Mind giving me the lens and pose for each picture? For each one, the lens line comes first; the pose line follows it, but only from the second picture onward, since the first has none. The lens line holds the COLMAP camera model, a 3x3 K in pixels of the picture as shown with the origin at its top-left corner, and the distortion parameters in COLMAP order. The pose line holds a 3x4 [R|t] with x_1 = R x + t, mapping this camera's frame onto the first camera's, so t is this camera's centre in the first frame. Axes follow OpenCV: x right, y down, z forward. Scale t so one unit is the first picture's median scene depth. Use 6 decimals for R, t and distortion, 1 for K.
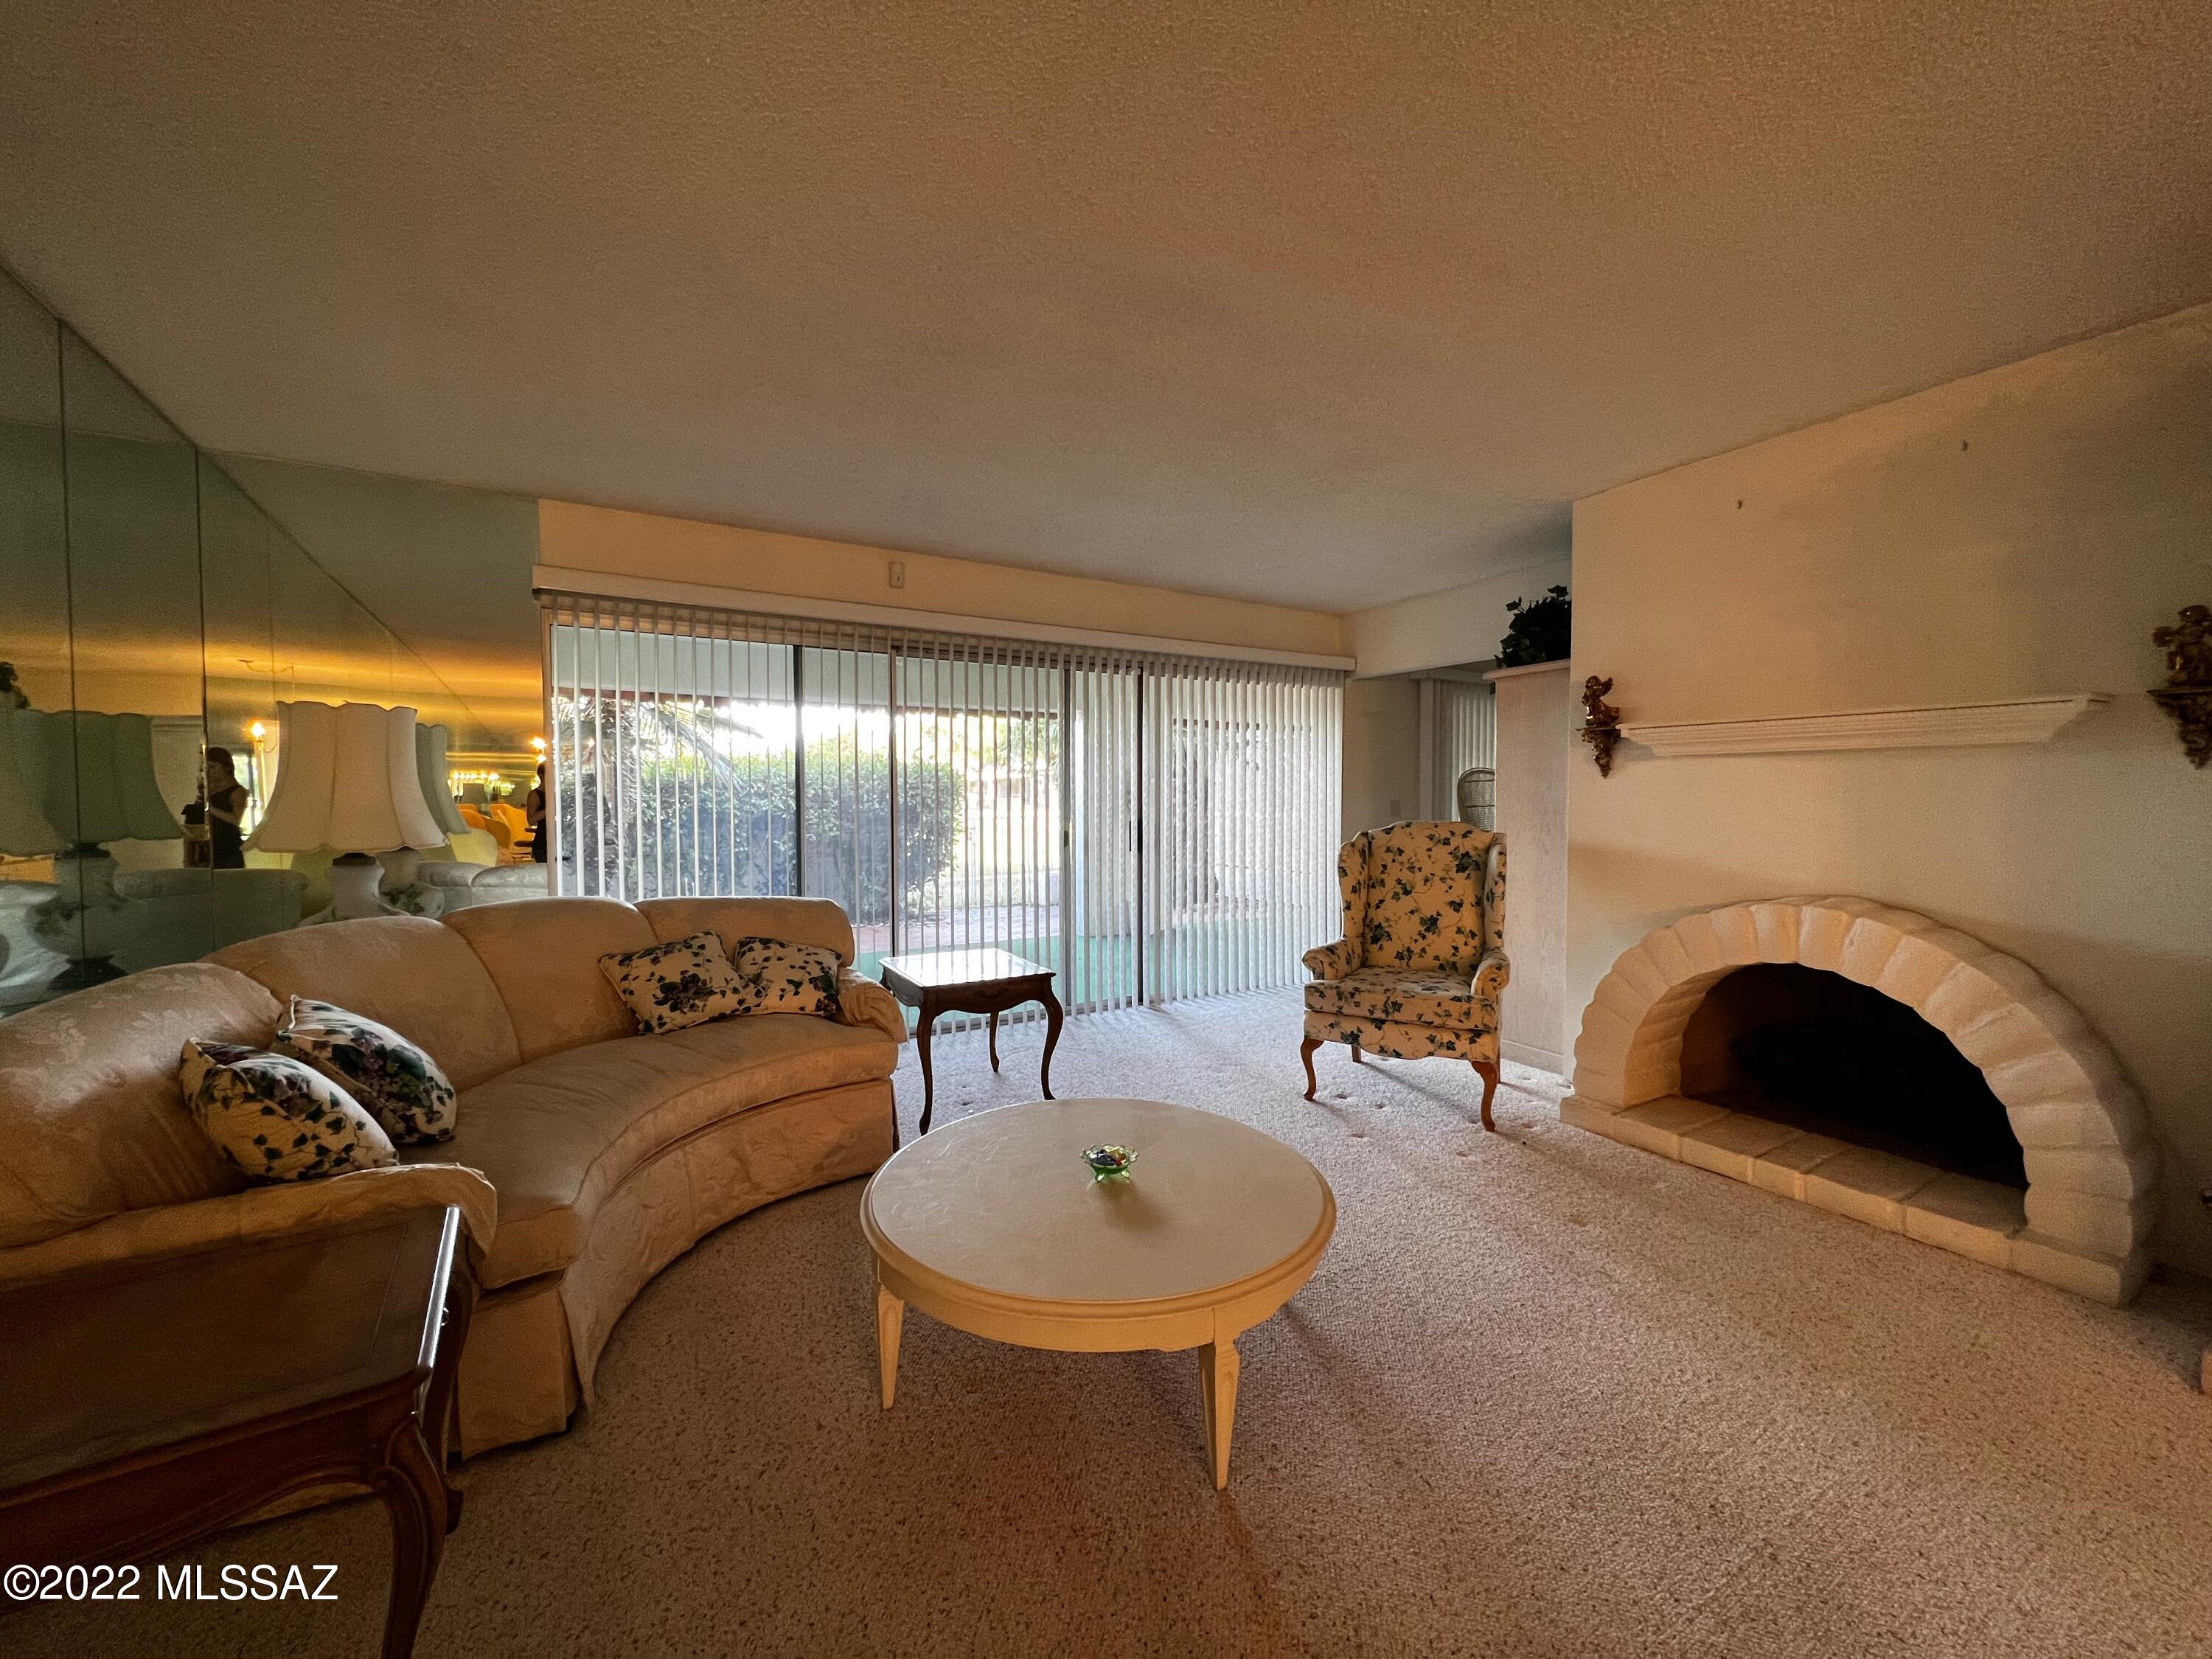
lens RADIAL K [[883.1, 0, 1102.3], [0, 883.1, 829.7], [0, 0, 1]] dist [-0.000448, 0.000368]
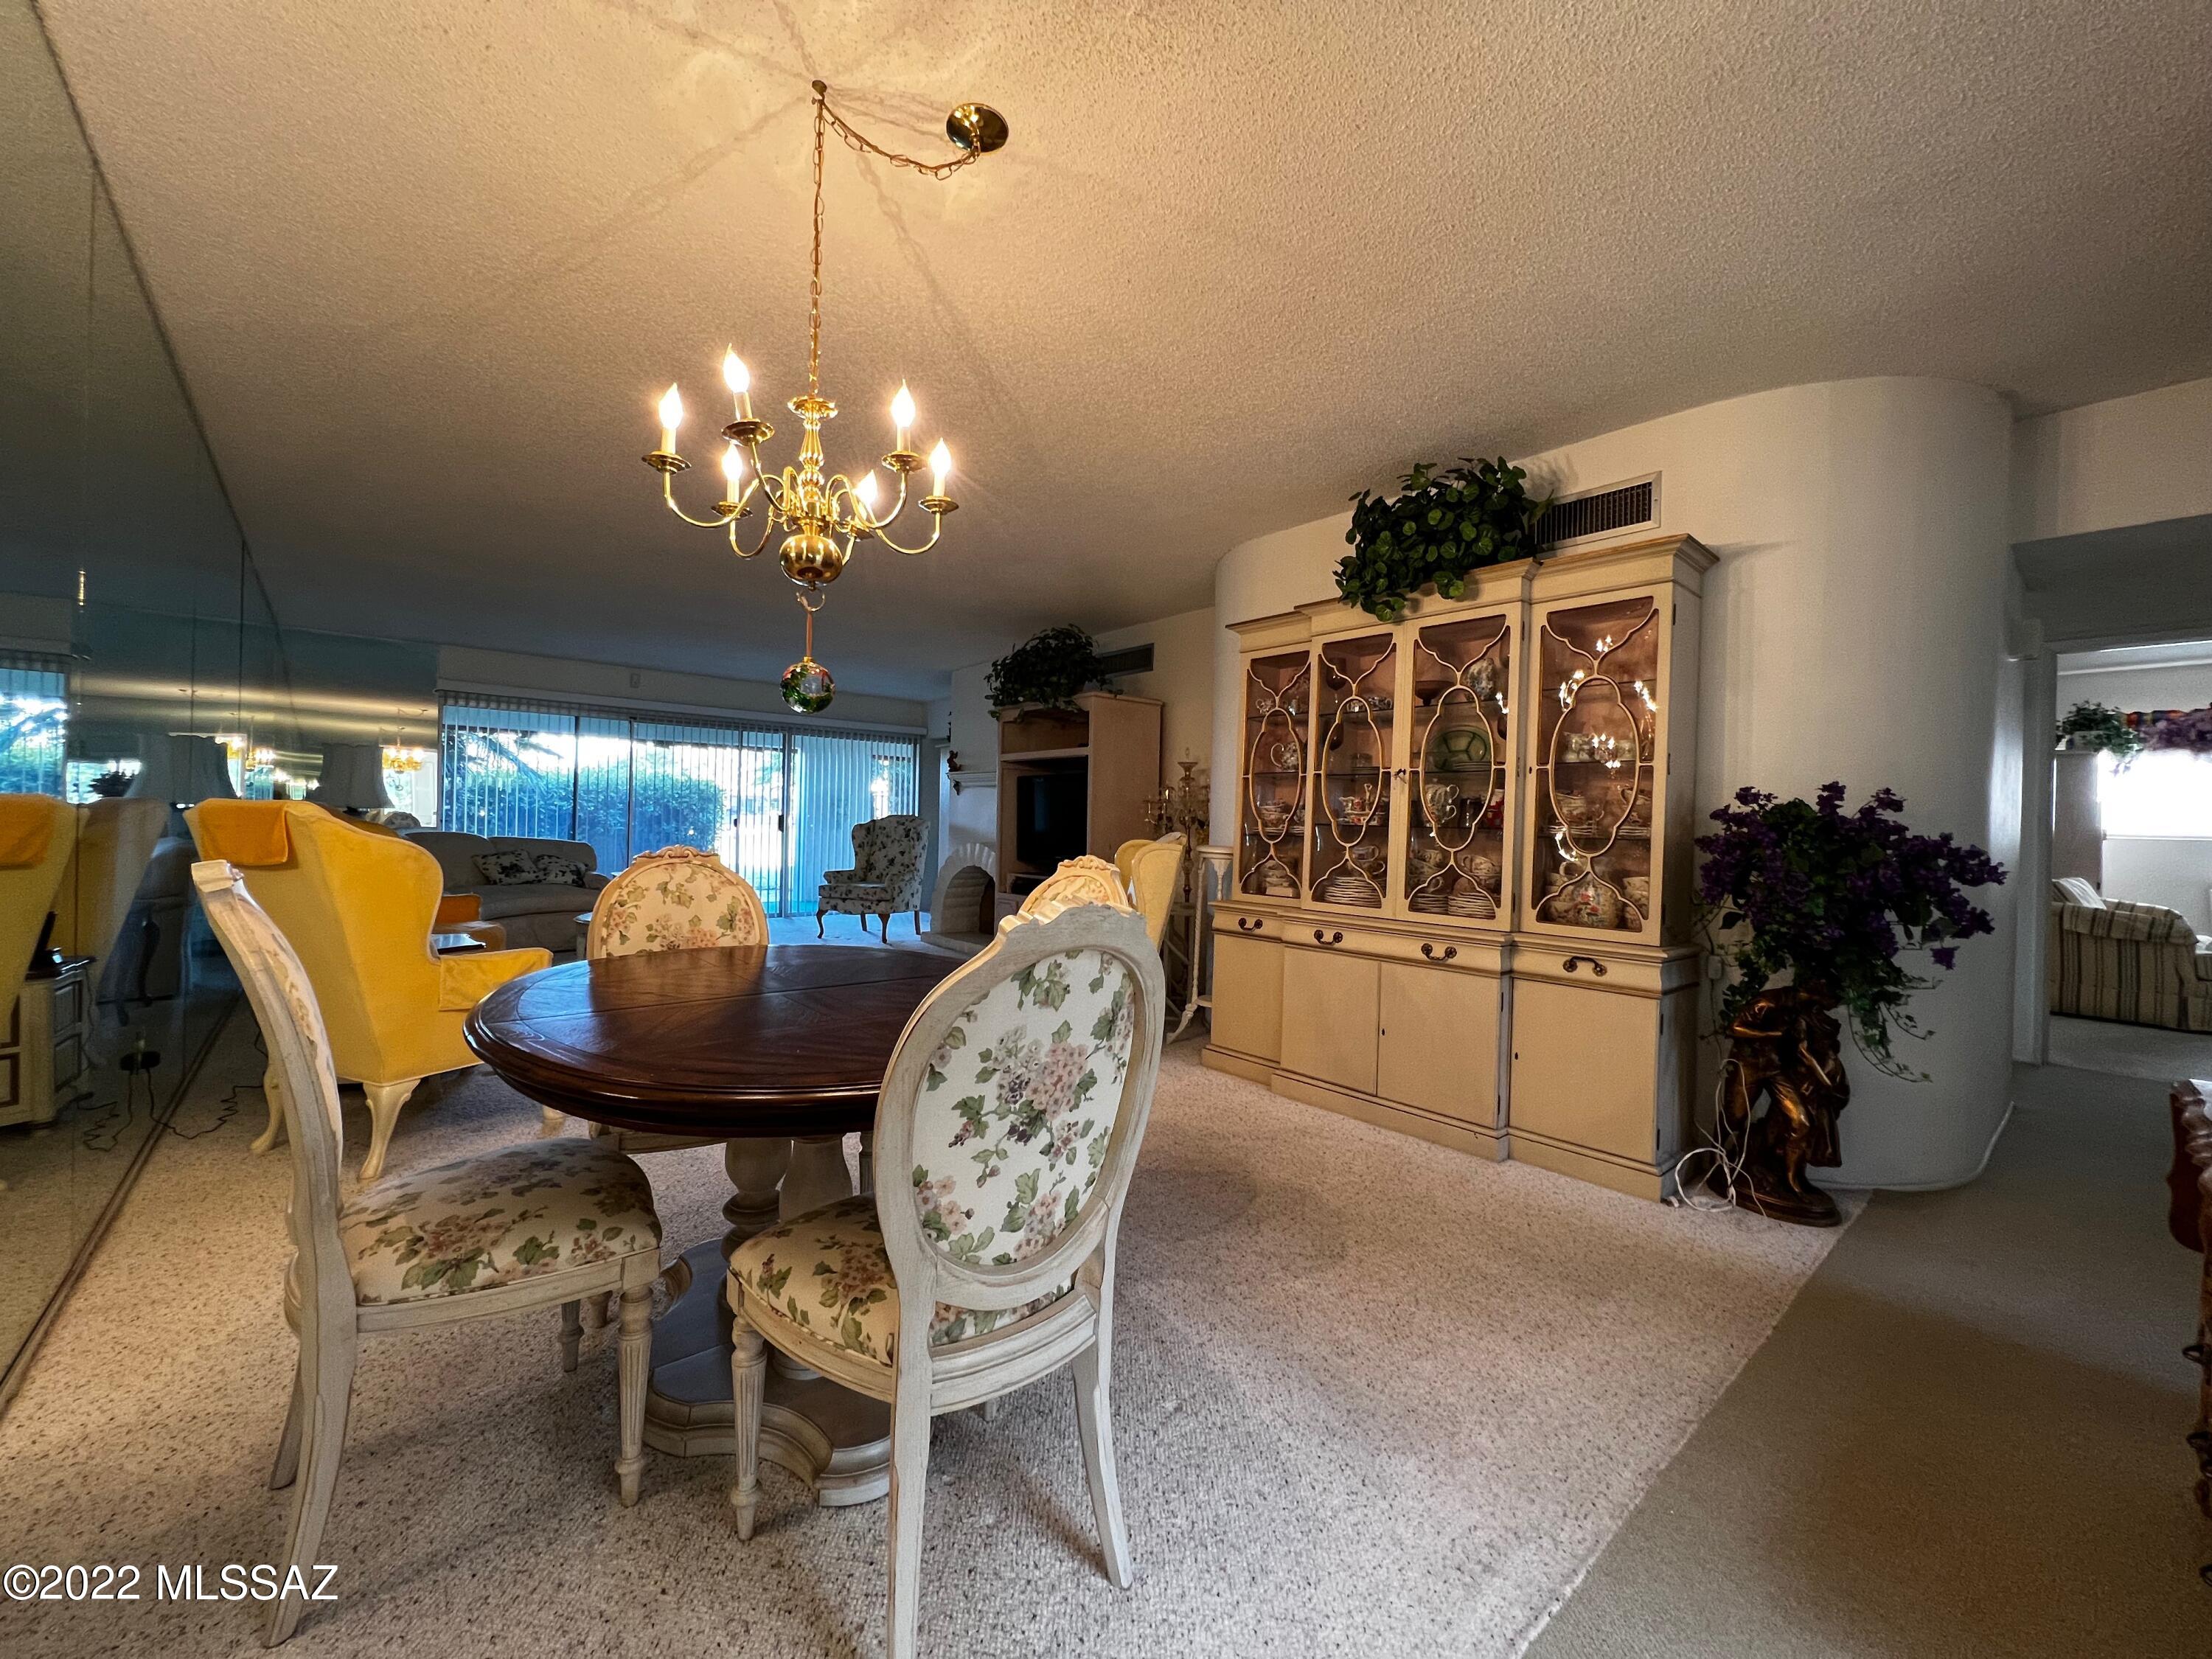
lens RADIAL K [[883.1, 0, 1101.6], [0, 883.1, 828.0], [0, 0, 1]] dist [-0.000448, 0.000368]
pose [[0.985429, 0.023329, 0.168480, 0.602205], [-0.018121, 0.999311, -0.032382, 0.100620], [-0.169120, 0.028857, 0.985173, -1.408332]]
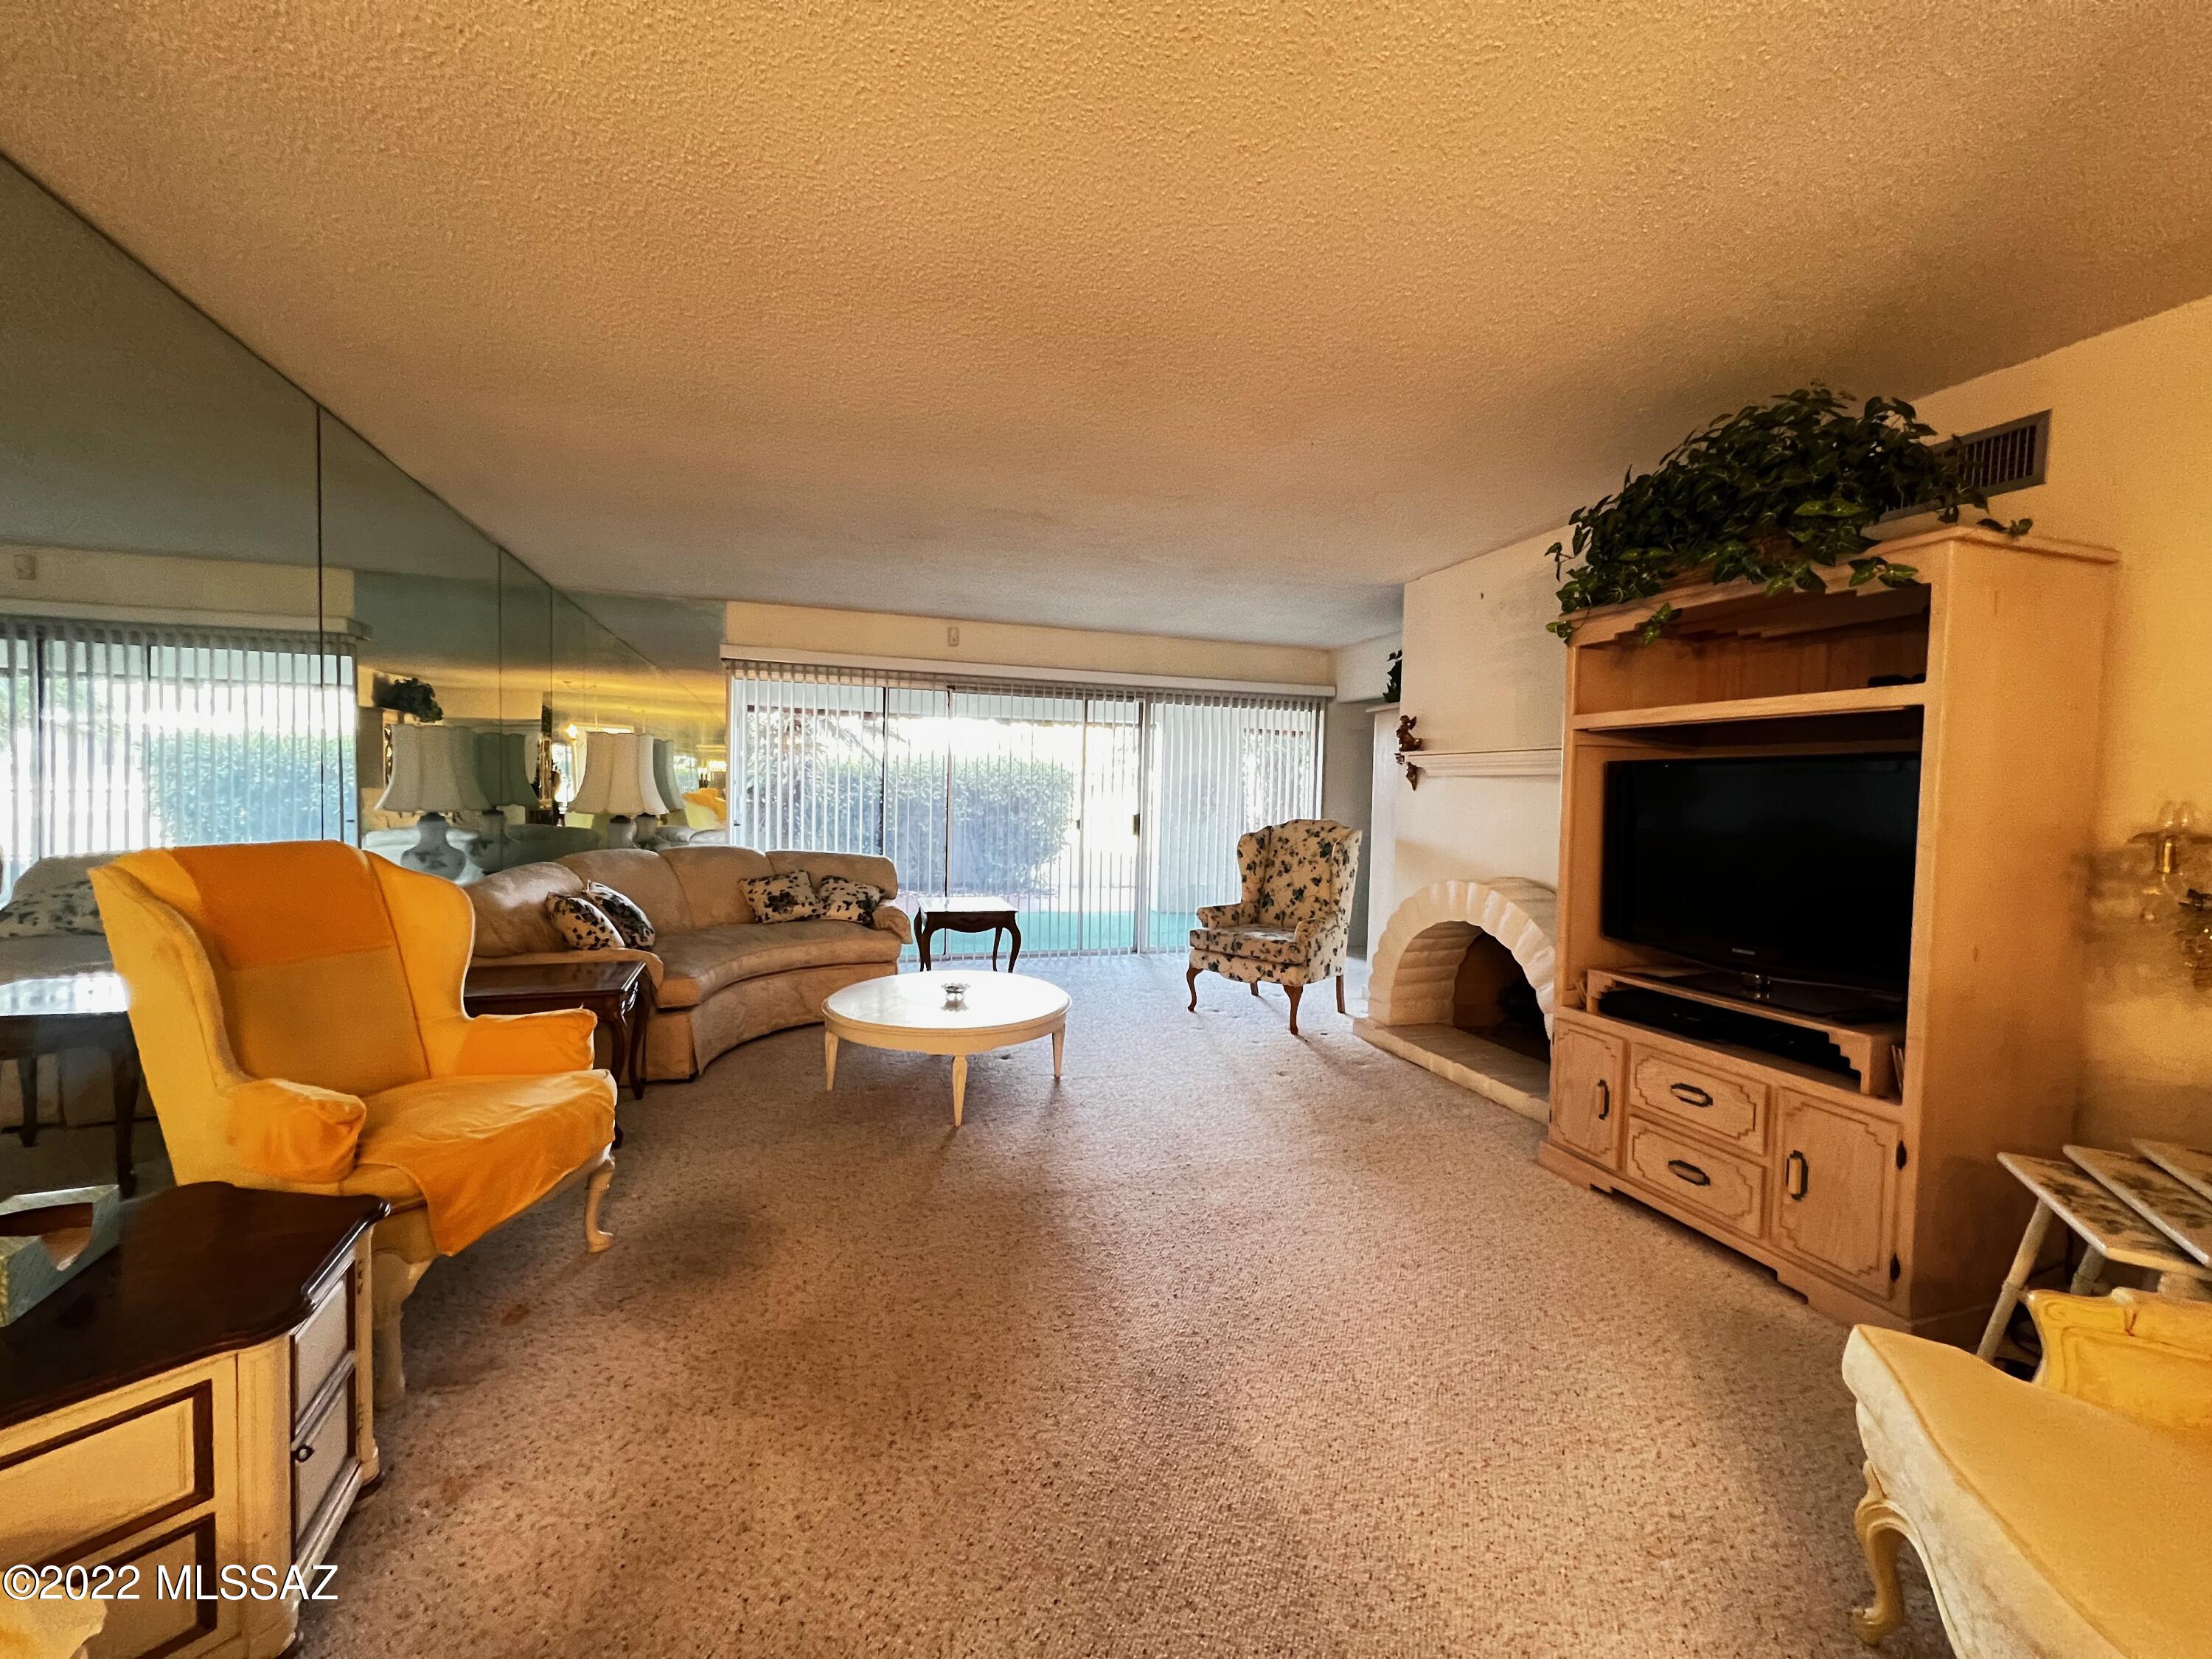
lens RADIAL K [[883.1, 0, 1099.6], [0, 883.1, 821.0], [0, 0, 1]] dist [-0.000448, 0.000368]
pose [[0.975250, 0.031619, -0.218831, 0.431675], [-0.032745, 0.999463, -0.001517, 0.007117], [0.218666, 0.008645, 0.975762, -0.467868]]
